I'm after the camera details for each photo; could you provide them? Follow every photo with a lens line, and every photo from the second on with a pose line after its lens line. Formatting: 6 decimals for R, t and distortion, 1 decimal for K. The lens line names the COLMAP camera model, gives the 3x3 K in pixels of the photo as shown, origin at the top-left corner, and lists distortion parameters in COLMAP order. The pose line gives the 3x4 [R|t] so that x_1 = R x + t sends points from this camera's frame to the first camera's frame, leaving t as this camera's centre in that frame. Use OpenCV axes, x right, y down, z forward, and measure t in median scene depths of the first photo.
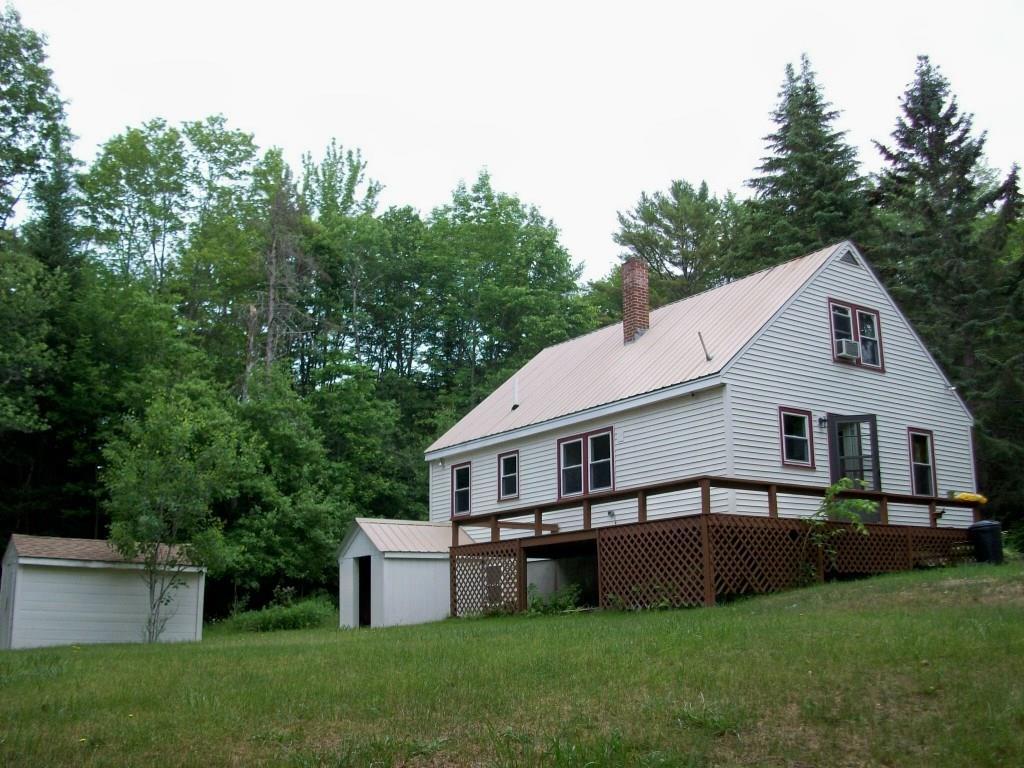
lens RADIAL K [[1032.5, 0, 512.1], [0, 1032.5, 385.8], [0, 0, 1]] dist [-0.088400, 0.000000]
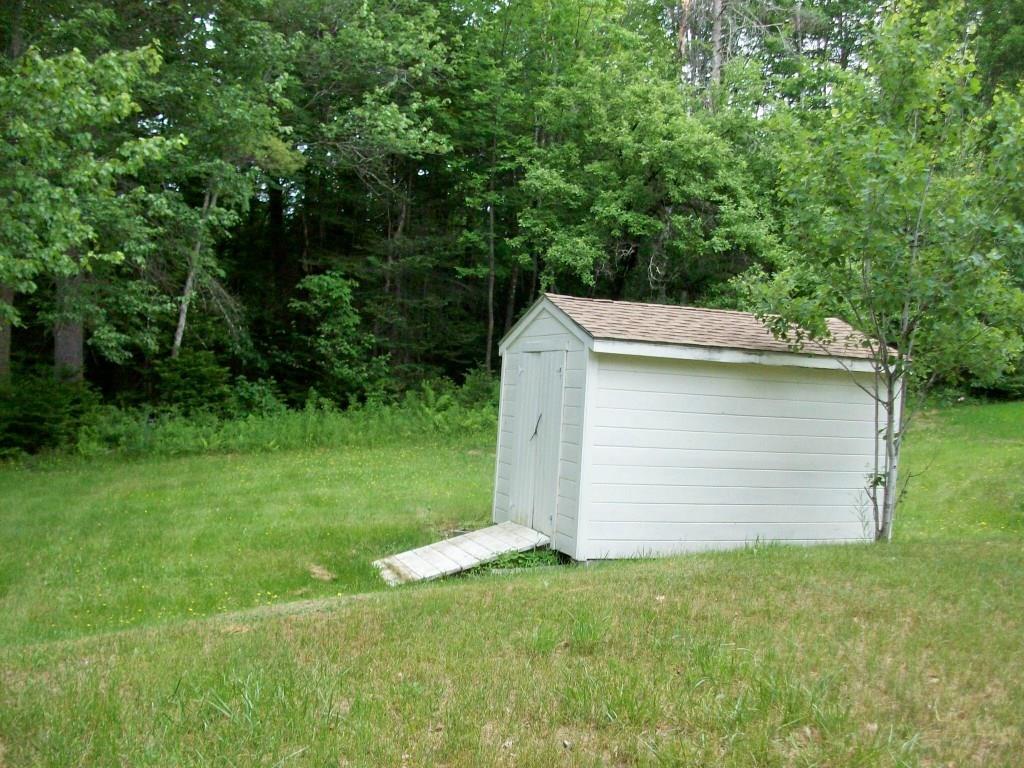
lens RADIAL K [[1032.5, 0, 511.7], [0, 1032.5, 382.8], [0, 0, 1]] dist [-0.088400, 0.000000]
pose [[0.970329, 0.045365, -0.237496, -0.238139], [0.006160, 0.977284, 0.211843, 0.048917], [0.241711, -0.207020, 0.948008, 0.296180]]
